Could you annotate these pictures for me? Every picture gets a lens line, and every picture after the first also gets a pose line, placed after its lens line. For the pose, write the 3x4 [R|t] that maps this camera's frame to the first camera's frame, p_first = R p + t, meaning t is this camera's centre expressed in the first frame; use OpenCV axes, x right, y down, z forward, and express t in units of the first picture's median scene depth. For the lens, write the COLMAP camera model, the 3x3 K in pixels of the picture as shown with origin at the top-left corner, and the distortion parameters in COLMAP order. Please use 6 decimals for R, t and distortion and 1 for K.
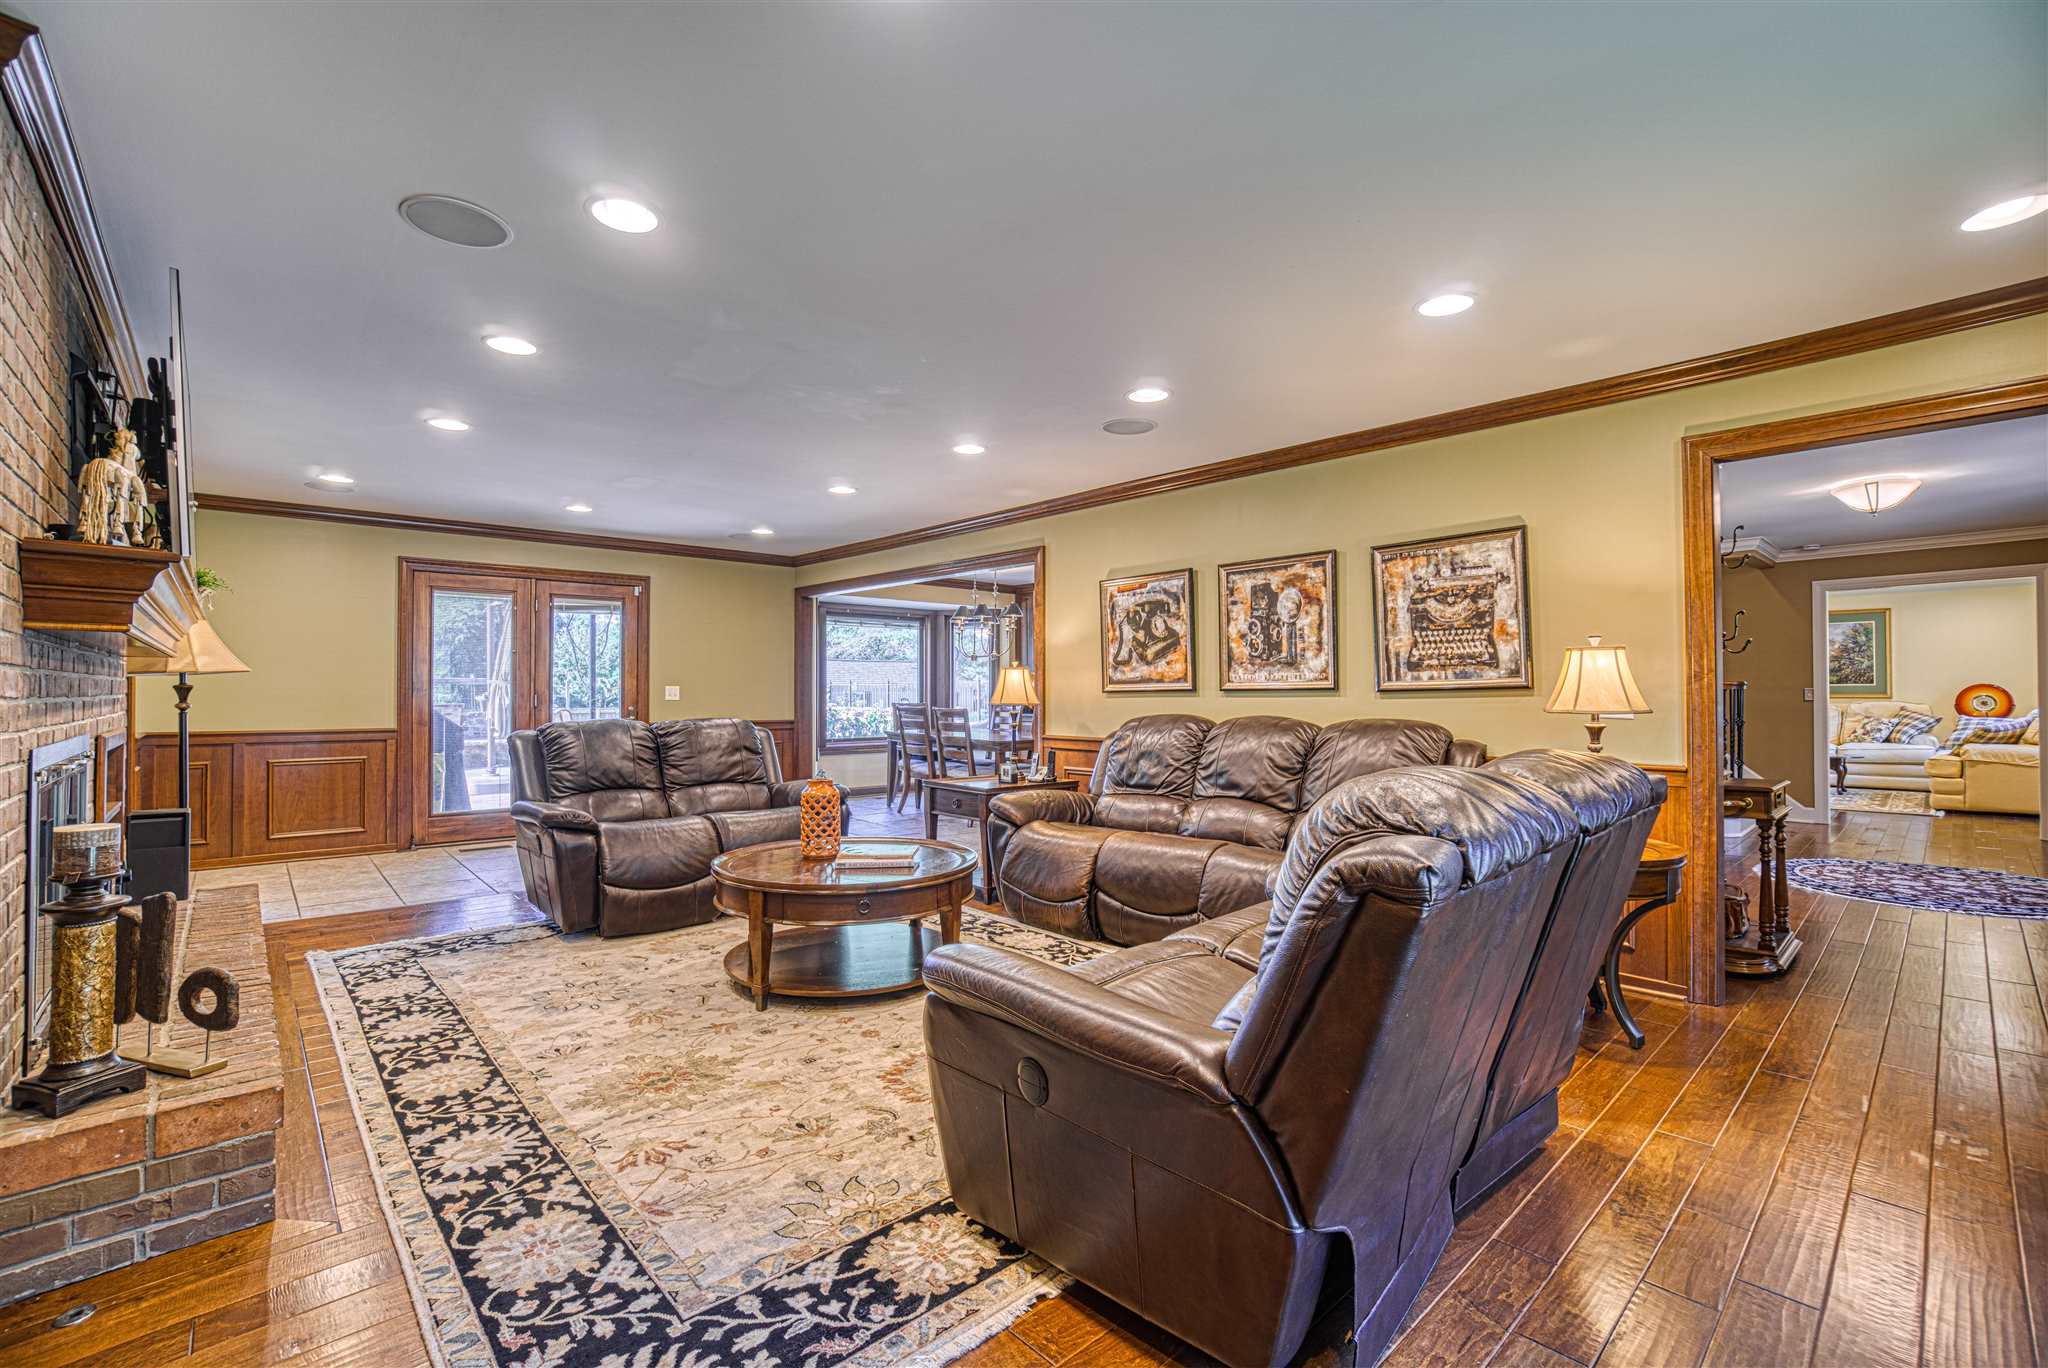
lens RADIAL K [[886.5, 0, 1015.8], [0, 886.5, 682.2], [0, 0, 1]] dist [-0.043137, 0.011351]
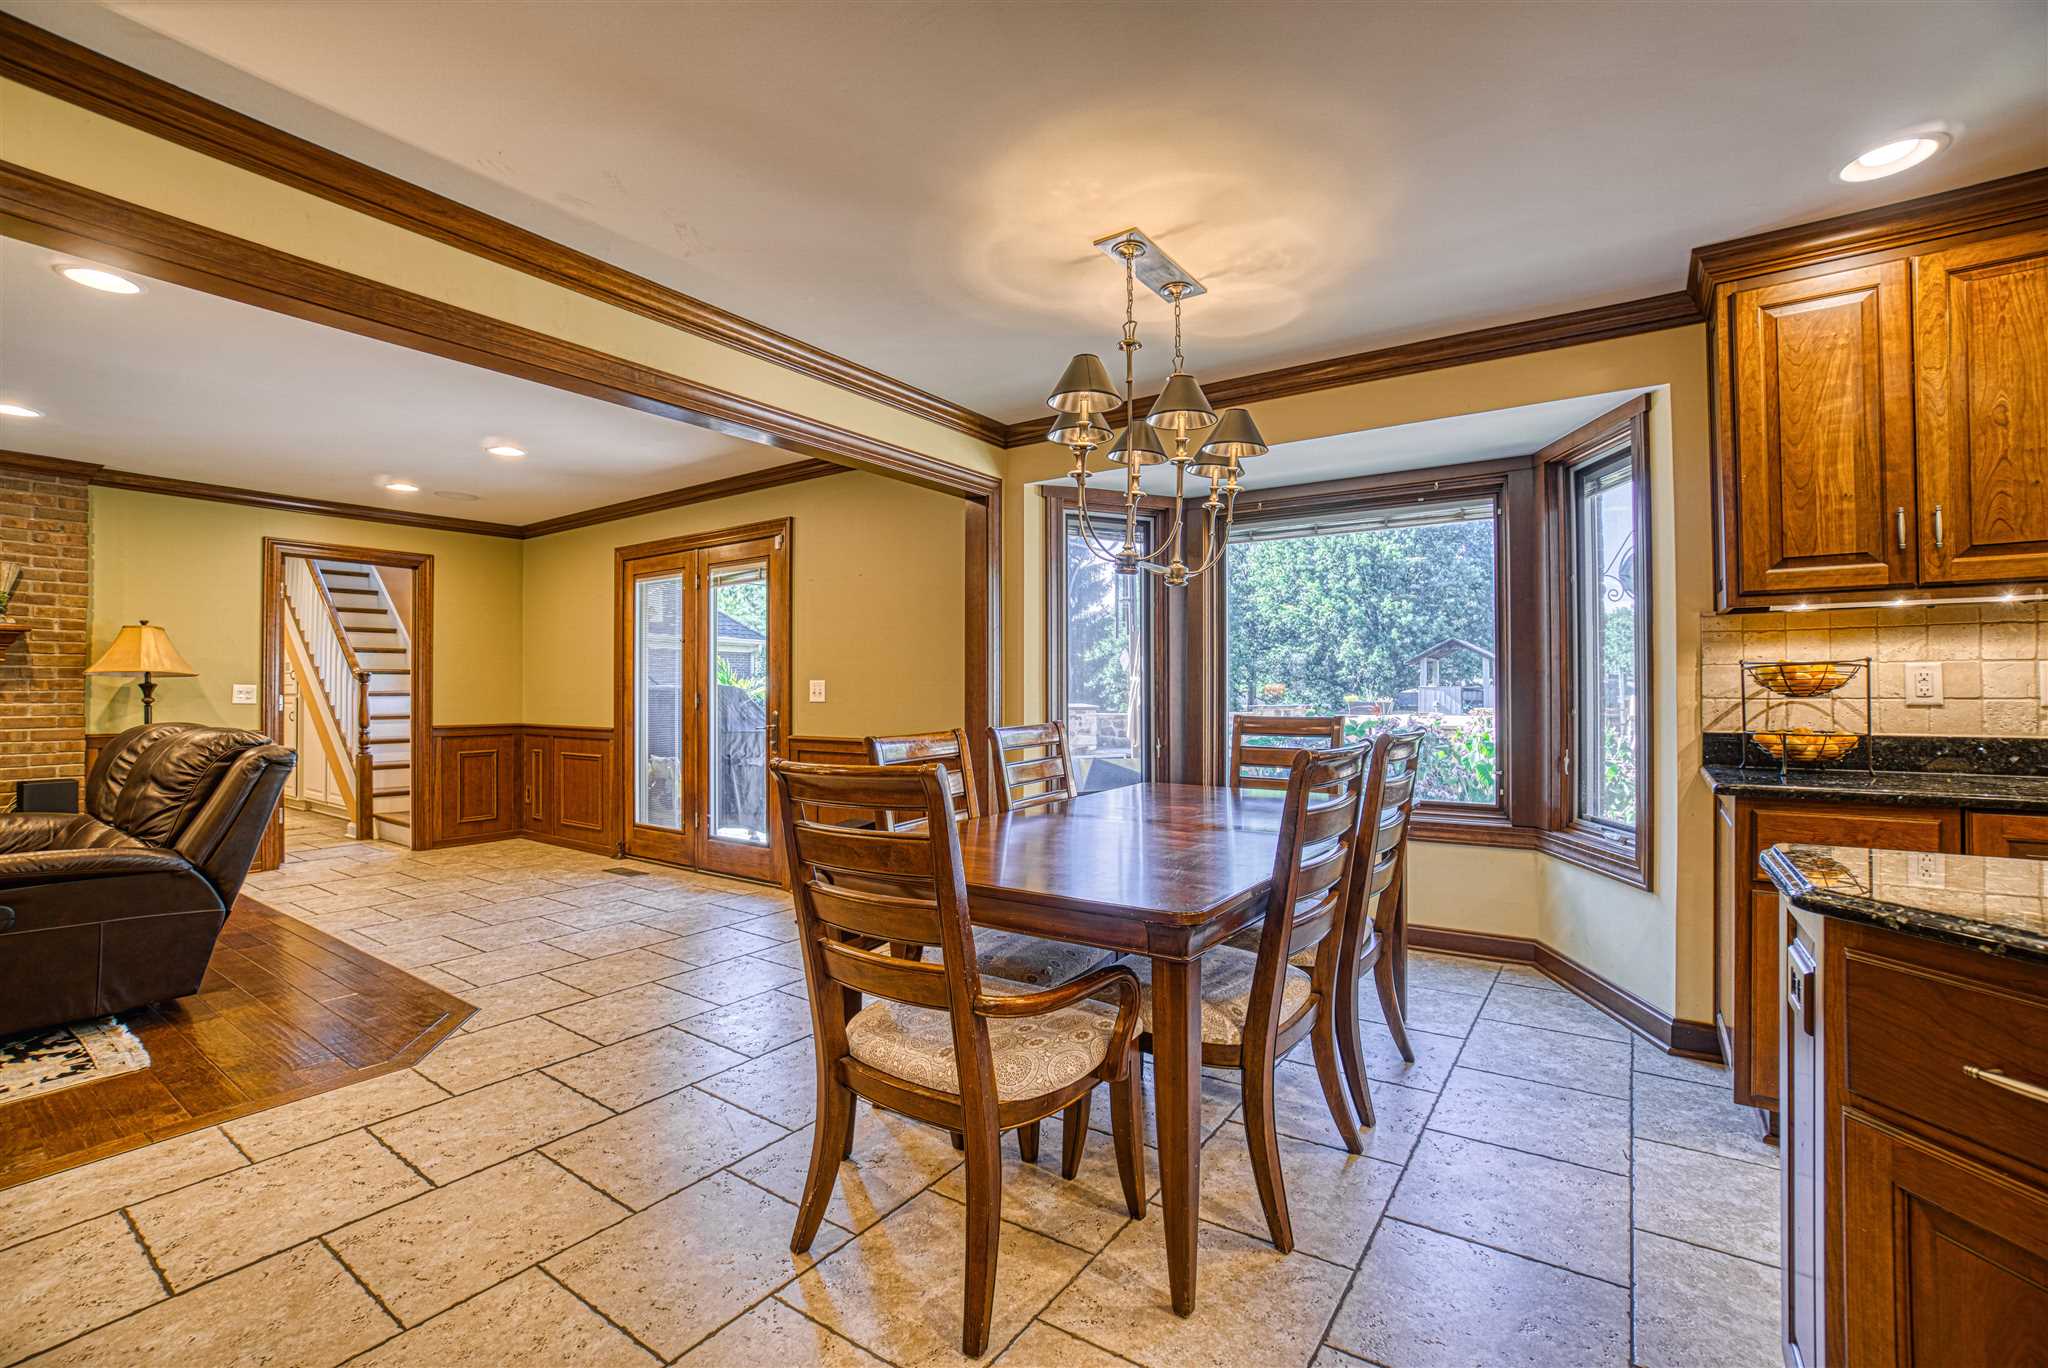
lens RADIAL K [[886.5, 0, 1028.7], [0, 886.5, 684.9], [0, 0, 1]] dist [-0.043137, 0.011351]
pose [[0.225508, -0.018064, -0.974074, 0.660200], [0.012412, 0.999800, -0.015667, 0.050228], [0.974162, -0.008557, 0.225687, 2.417818]]
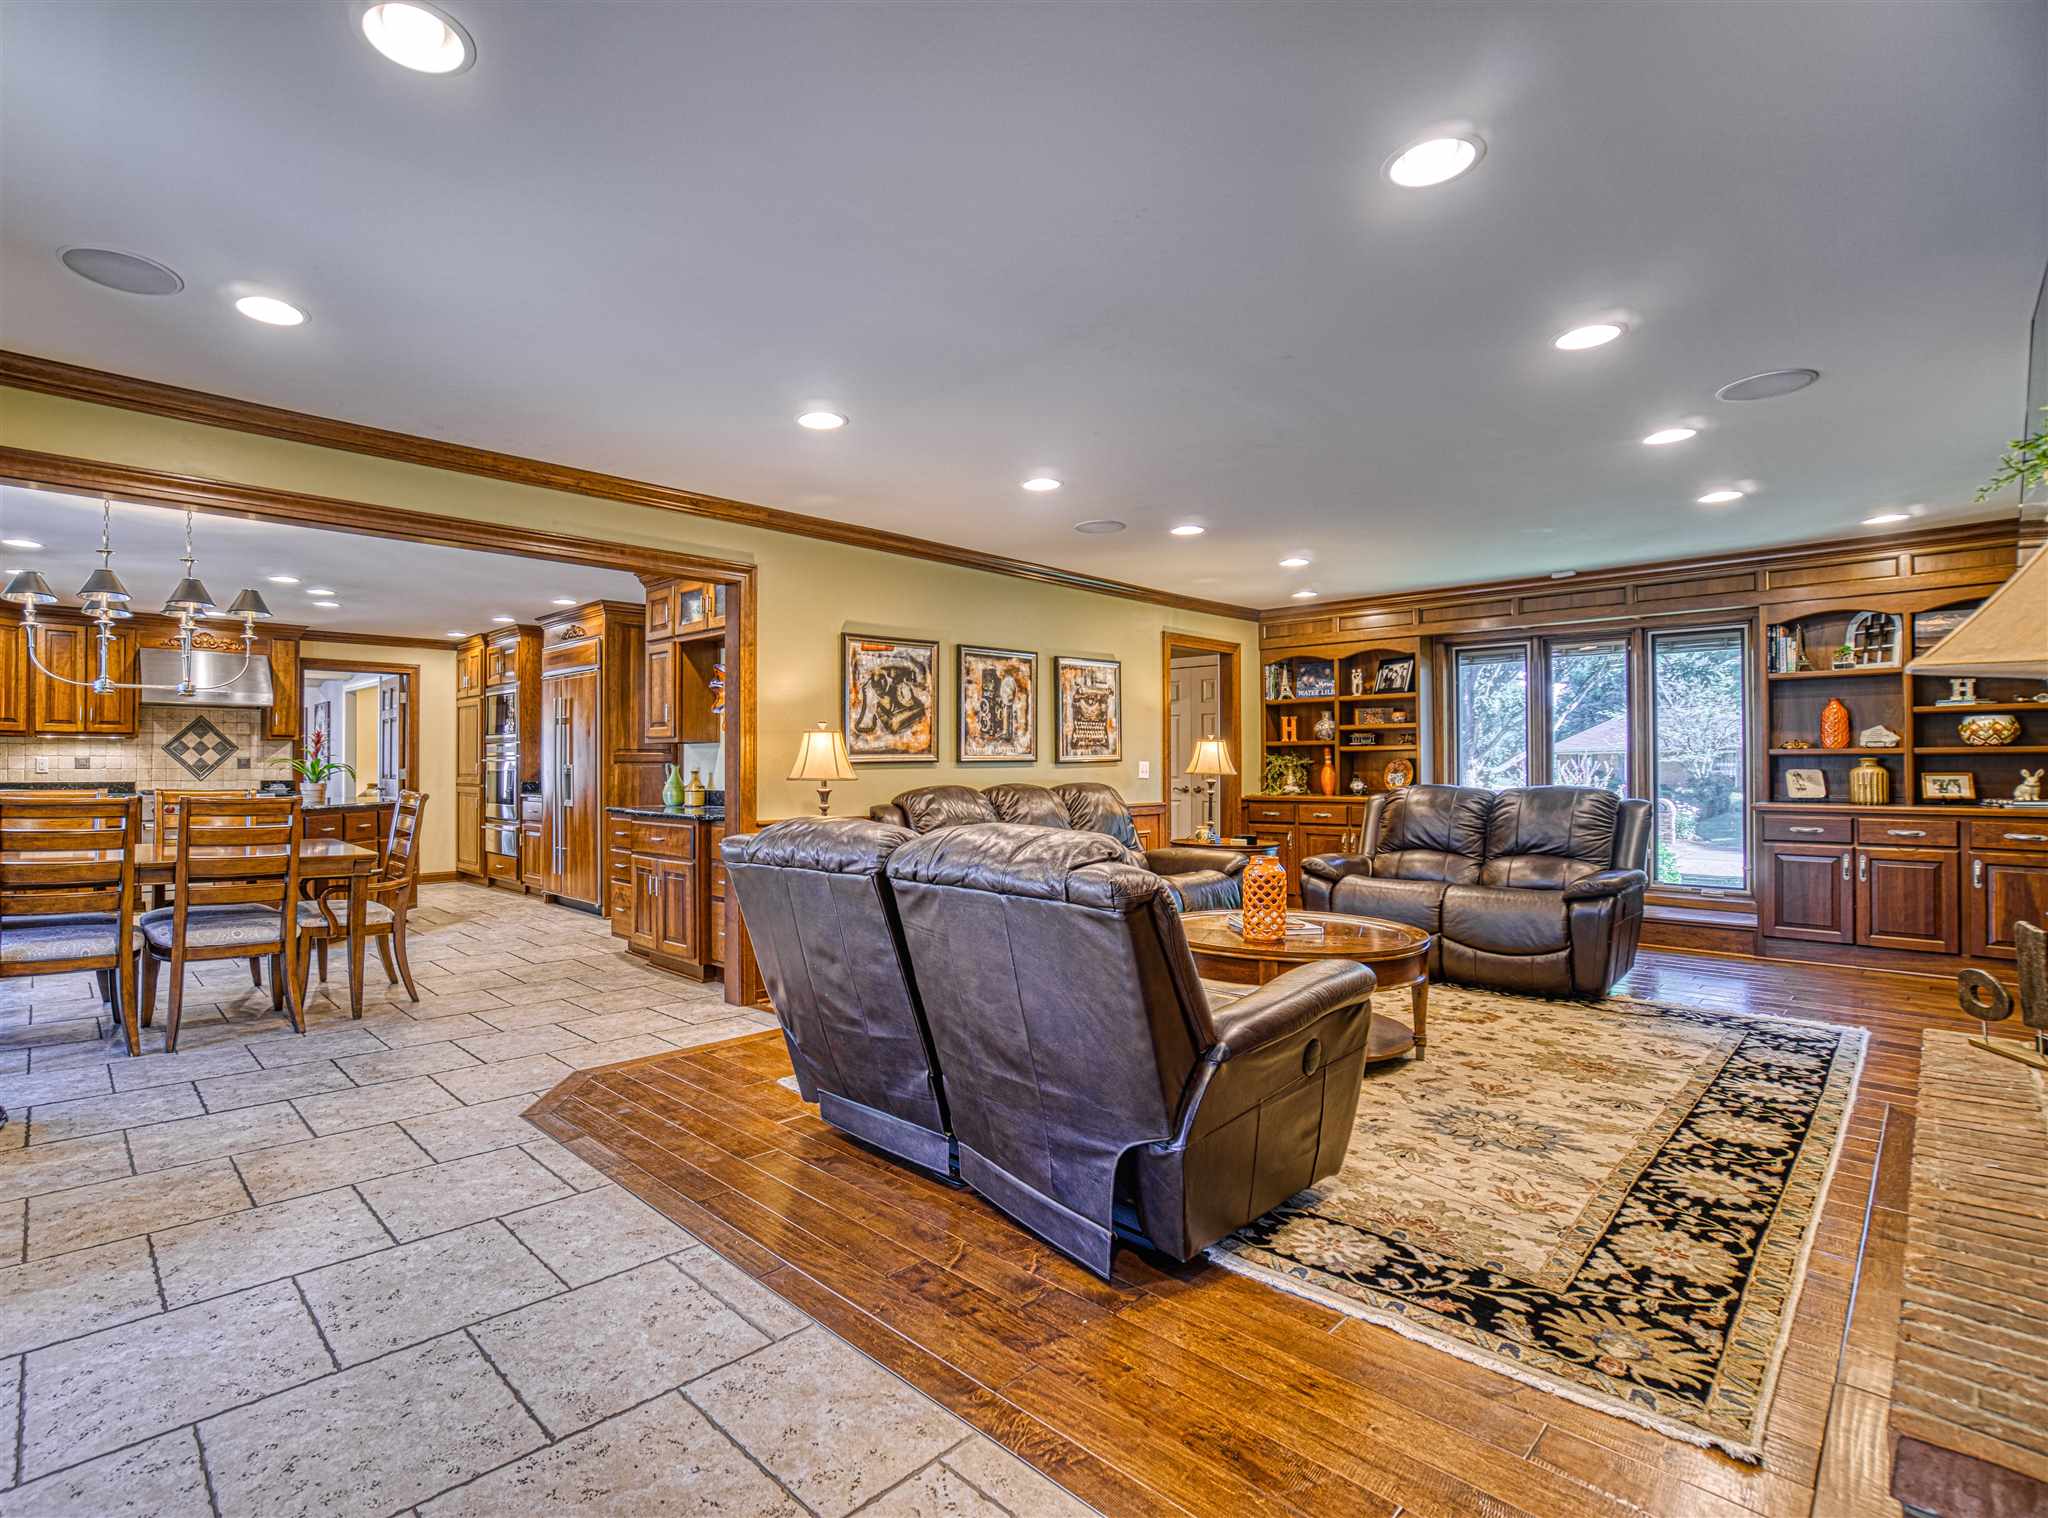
lens RADIAL K [[983.1, 0, 969.1], [0, 983.1, 743.9], [0, 0, 1]] dist [0.005139, 0.003354]
pose [[-0.052119, 0.020970, 0.998421, -1.479554], [-0.007532, 0.999743, -0.021391, 0.019858], [-0.998612, -0.008635, -0.051947, 1.628318]]
